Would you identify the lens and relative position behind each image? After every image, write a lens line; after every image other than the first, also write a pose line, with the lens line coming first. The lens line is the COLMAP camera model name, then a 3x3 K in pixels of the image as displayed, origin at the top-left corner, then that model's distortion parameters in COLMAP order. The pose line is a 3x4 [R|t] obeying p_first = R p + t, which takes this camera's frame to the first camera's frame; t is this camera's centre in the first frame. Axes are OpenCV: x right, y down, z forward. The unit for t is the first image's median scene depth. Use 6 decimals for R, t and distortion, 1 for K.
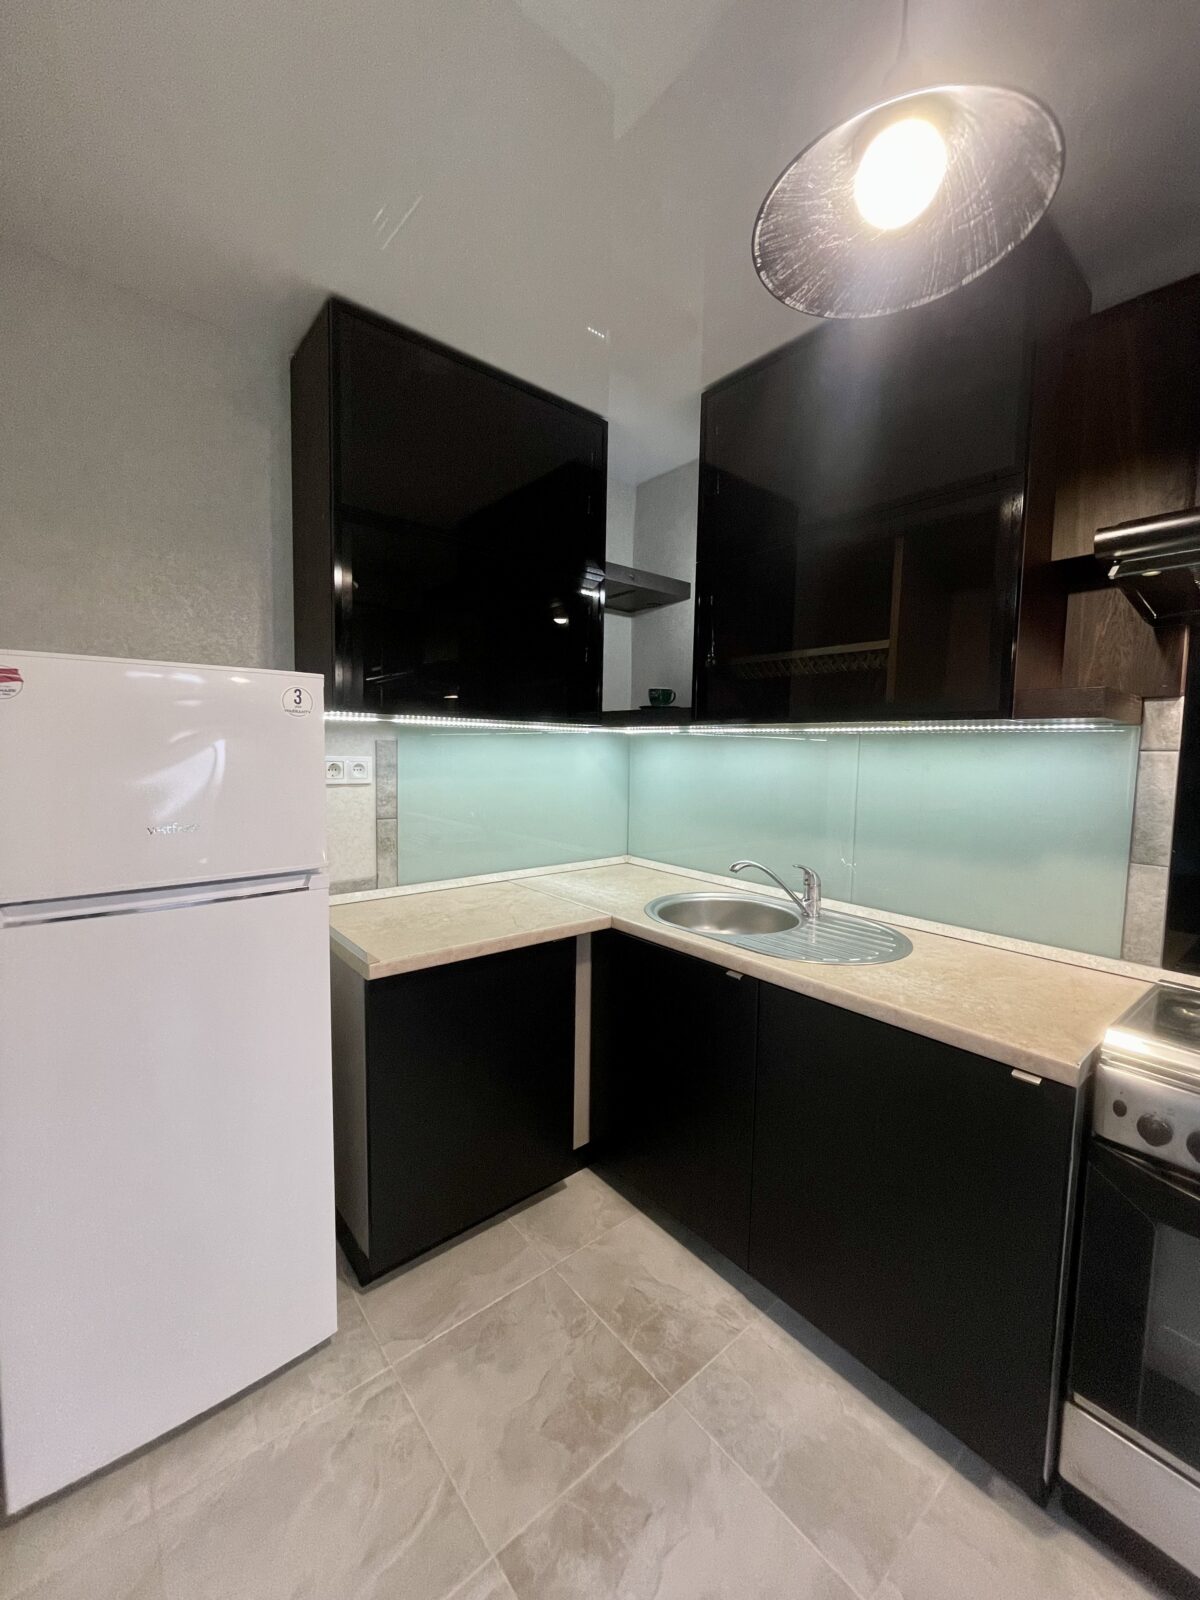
lens RADIAL K [[646.7, 0, 599.5], [0, 646.7, 797.0], [0, 0, 1]] dist [-0.001151, -0.000540]
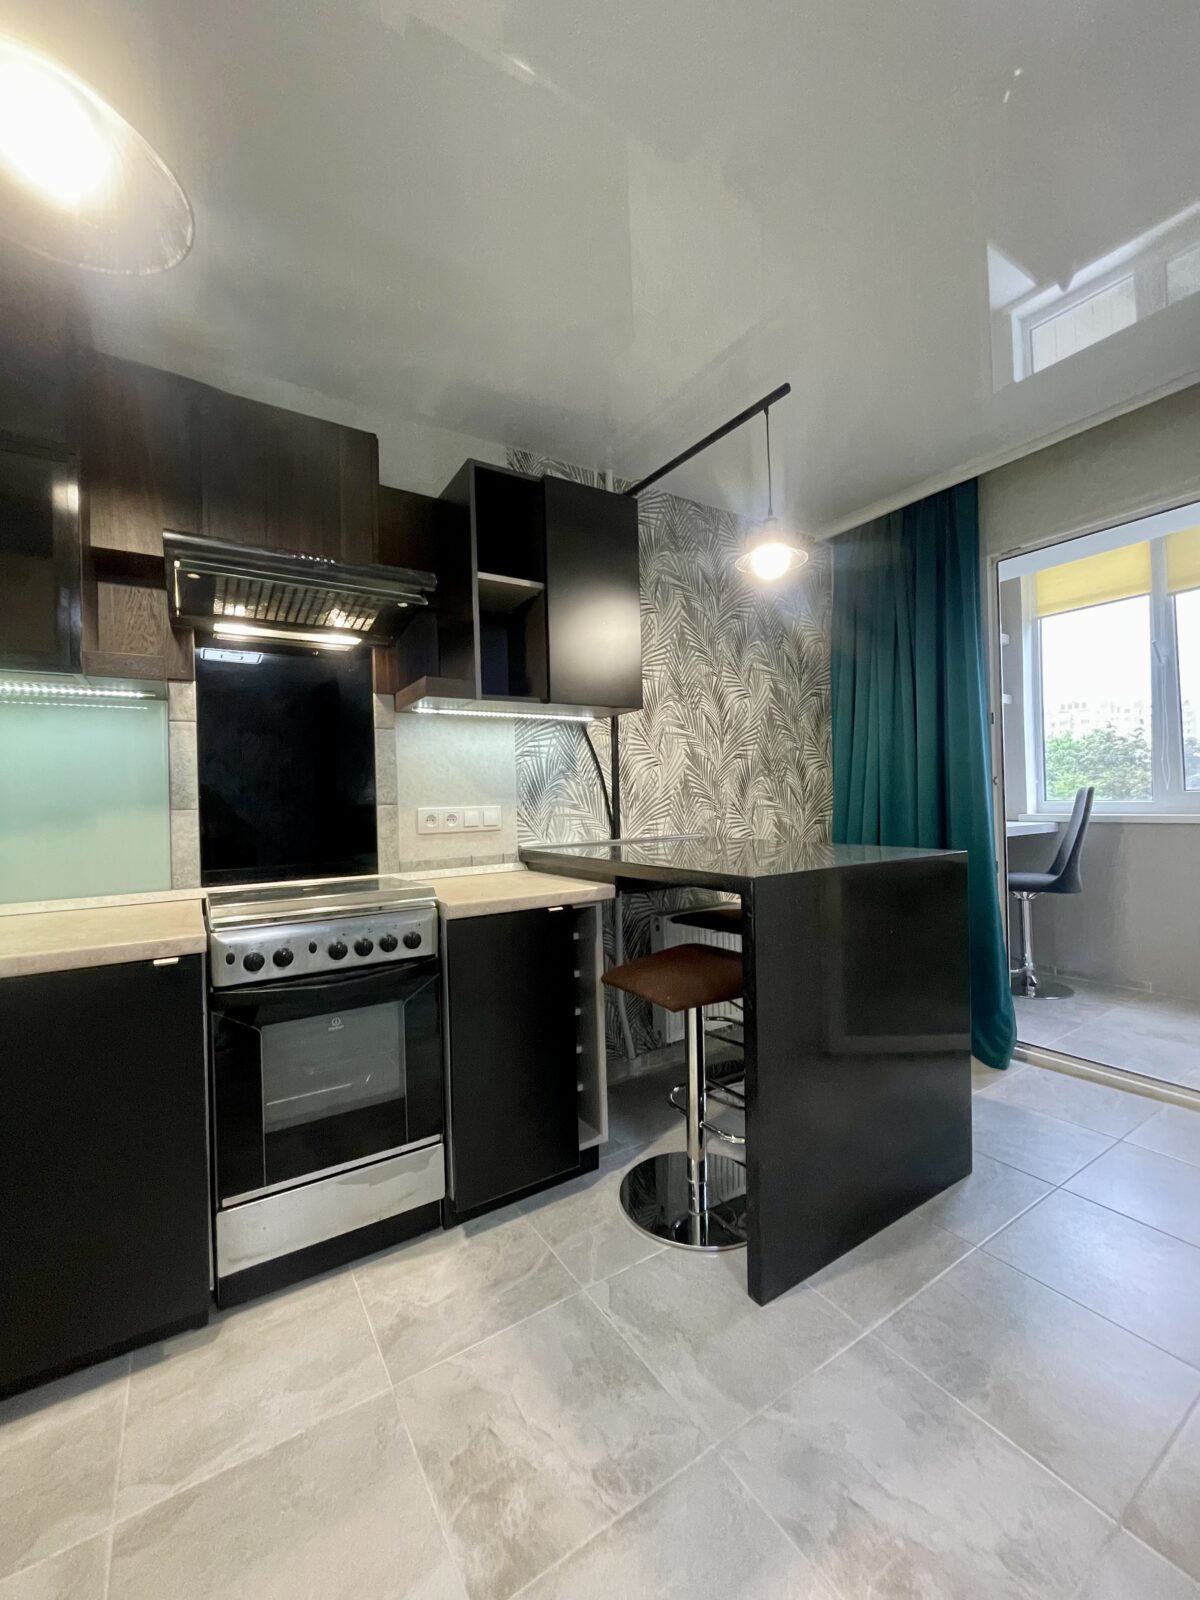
lens RADIAL K [[646.7, 0, 599.5], [0, 646.7, 797.0], [0, 0, 1]] dist [-0.001151, -0.000540]
pose [[0.124288, -0.015992, 0.992117, -0.330777], [0.105855, 0.994378, 0.002767, 0.168199], [-0.986584, 0.104677, 0.125282, 0.022617]]
